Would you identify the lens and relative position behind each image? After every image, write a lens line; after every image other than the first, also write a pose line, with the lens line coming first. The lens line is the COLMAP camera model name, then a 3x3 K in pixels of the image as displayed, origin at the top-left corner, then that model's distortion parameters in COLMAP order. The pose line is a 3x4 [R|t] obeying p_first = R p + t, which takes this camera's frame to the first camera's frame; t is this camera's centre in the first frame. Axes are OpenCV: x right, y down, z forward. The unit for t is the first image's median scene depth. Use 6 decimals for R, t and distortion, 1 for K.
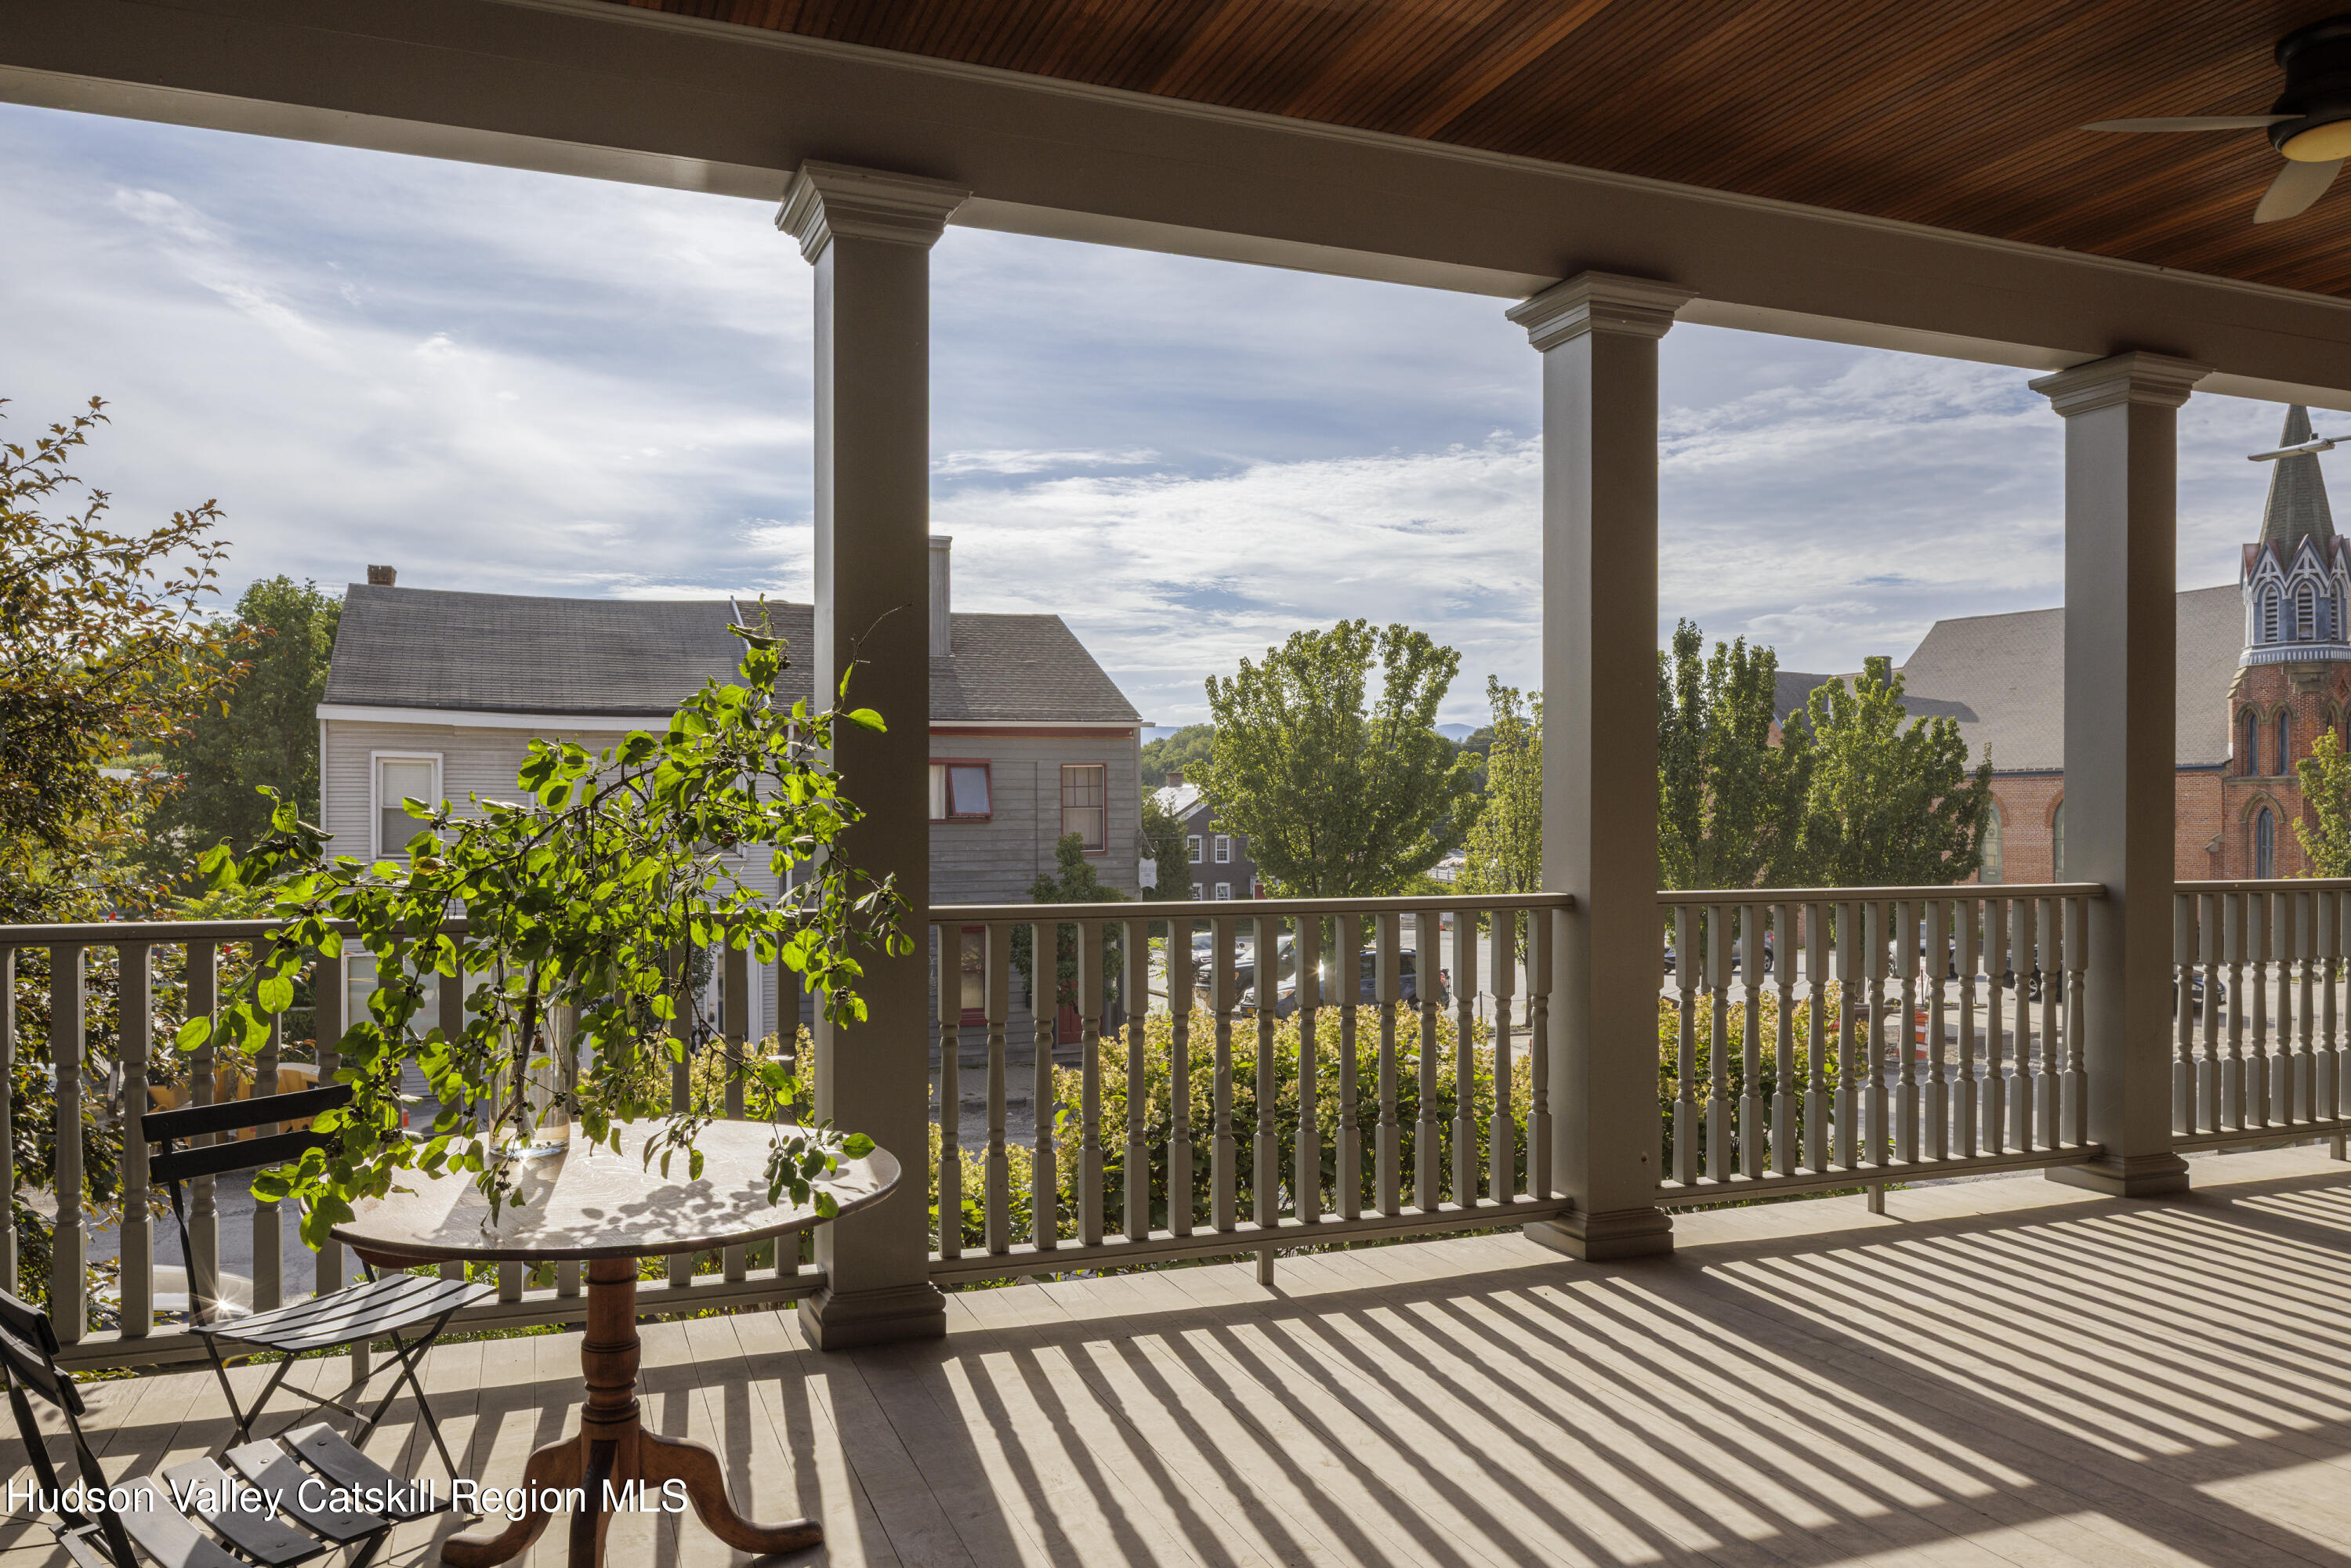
lens RADIAL K [[1613.3, 0, 1175.5], [0, 1613.3, 784.0], [0, 0, 1]] dist [-0.000003, 0.000259]
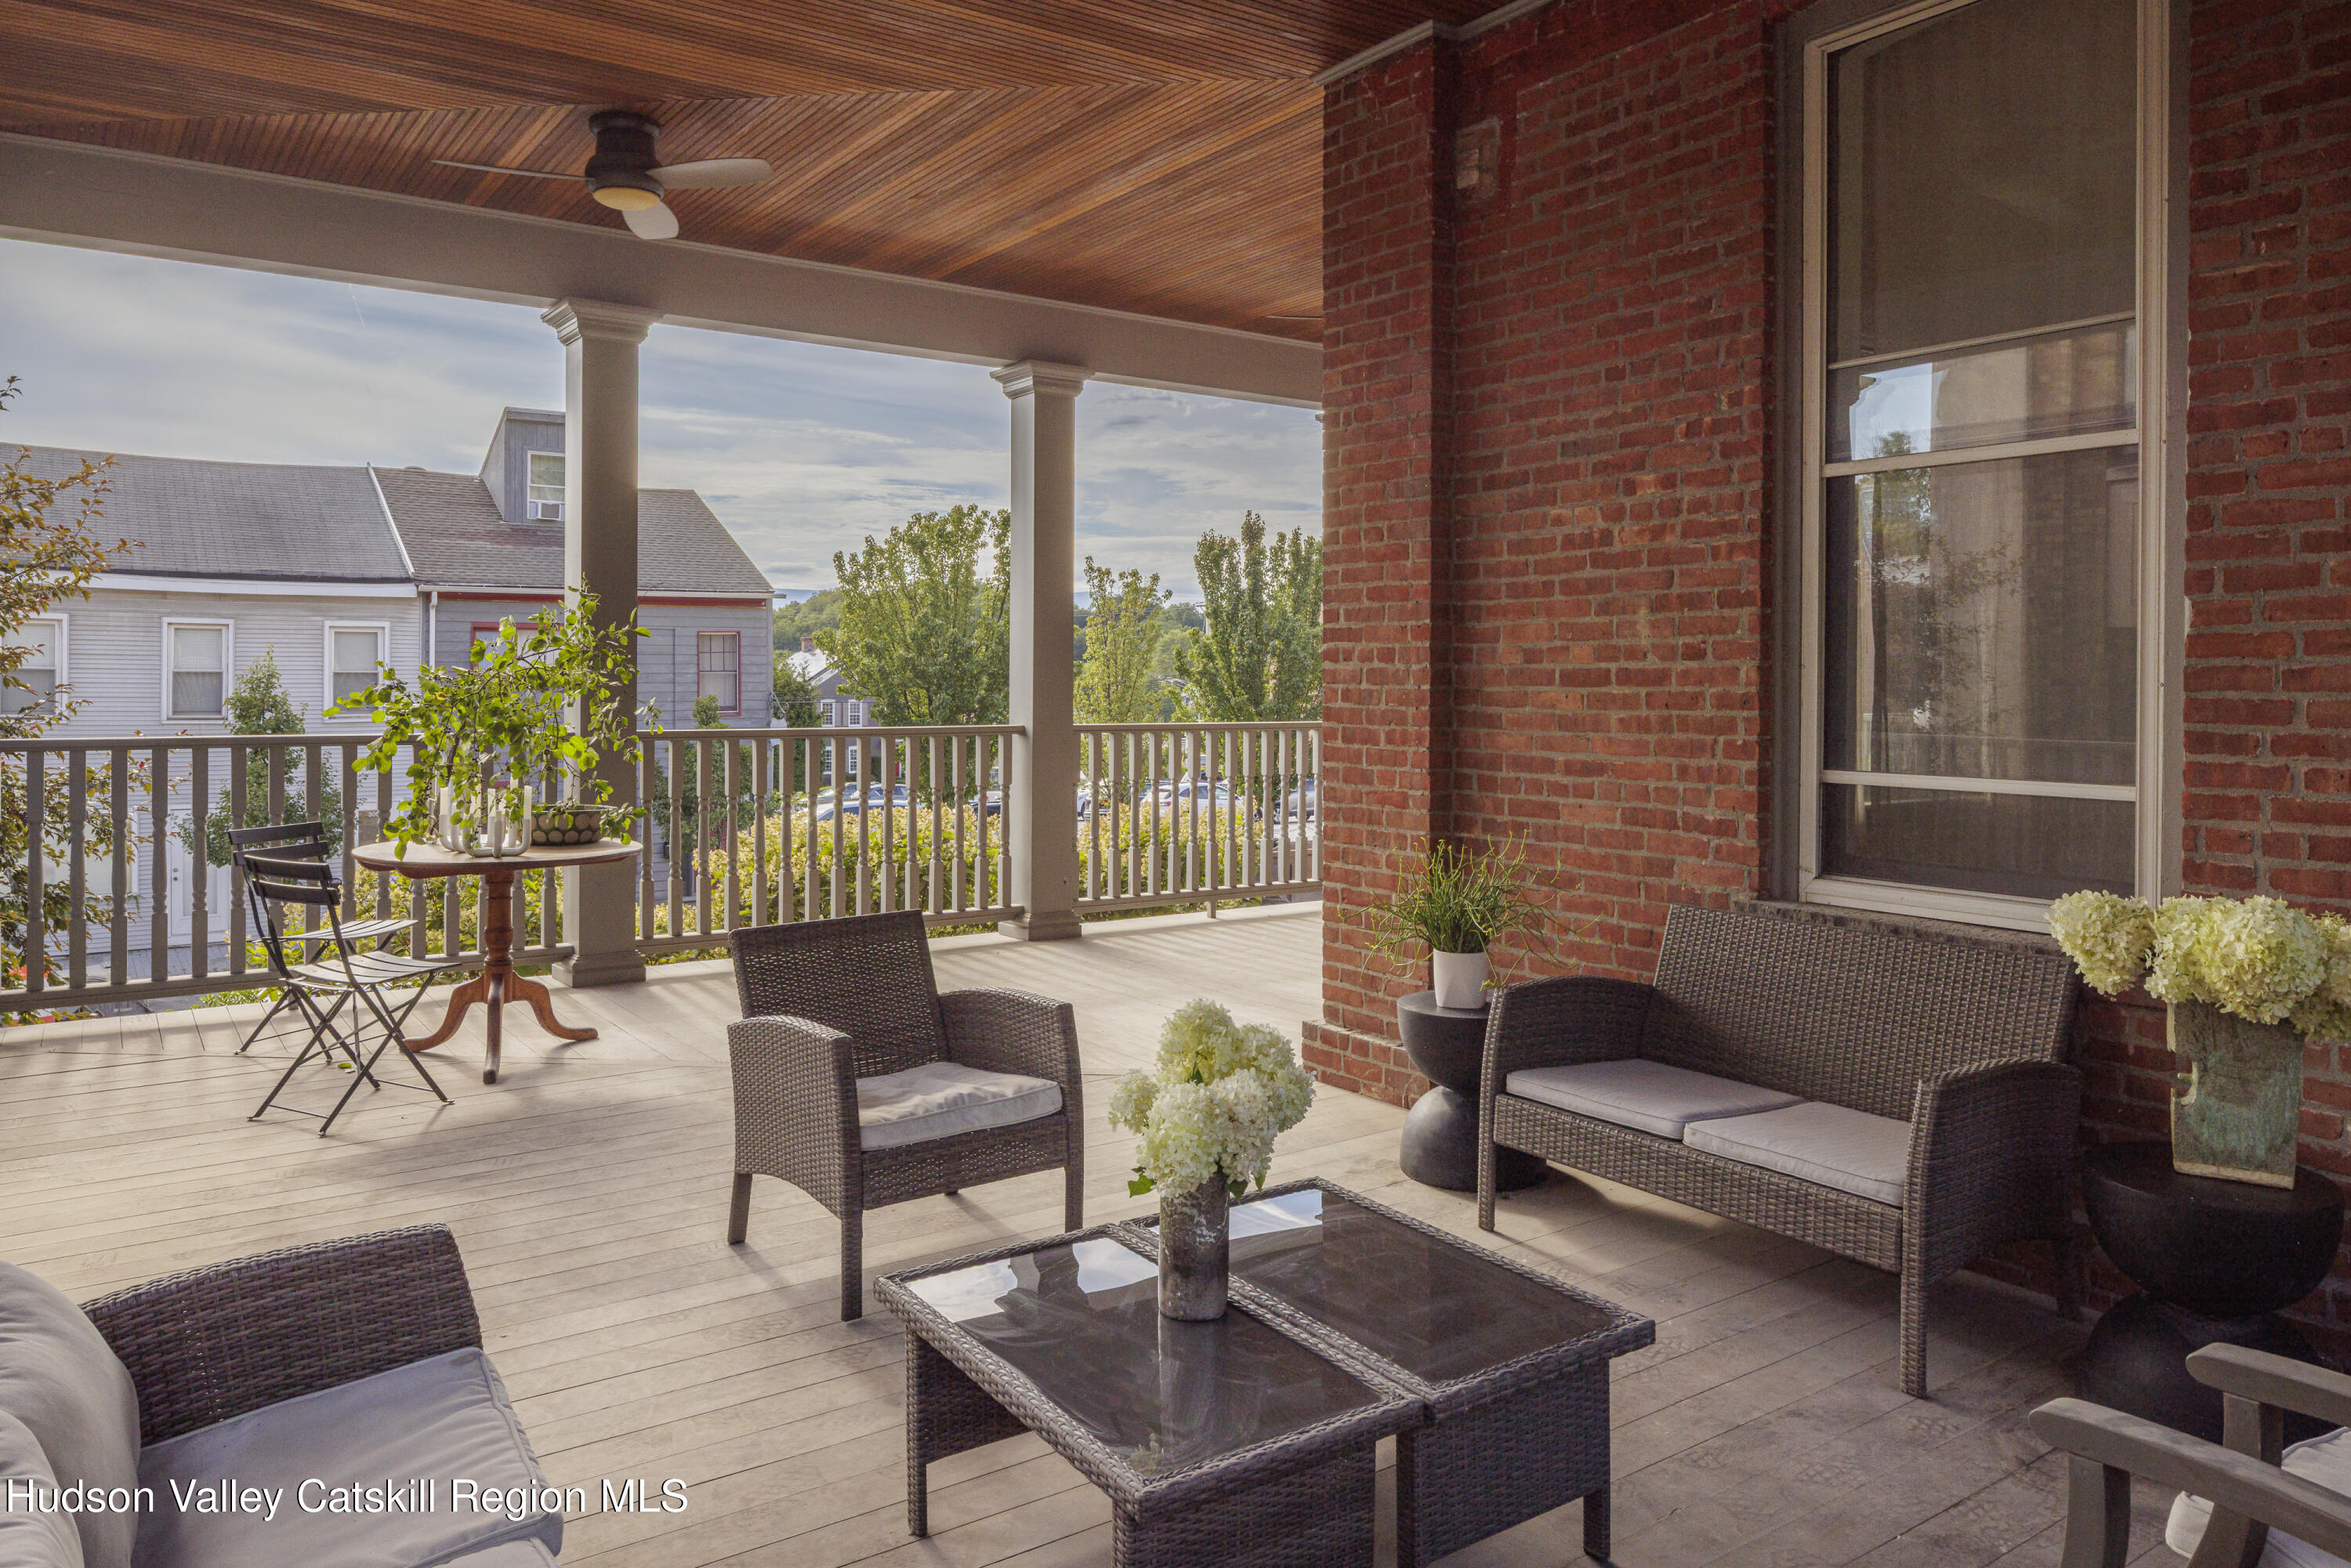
lens RADIAL K [[2600.0, 0, 1177.5], [0, 2600.0, 663.2], [0, 0, 1]] dist [-0.001013, -0.006742]
pose [[0.992103, 0.006040, 0.125284, 0.030583], [-0.007428, 0.999916, 0.010615, -0.012573], [-0.125209, -0.011462, 0.992064, -0.792645]]
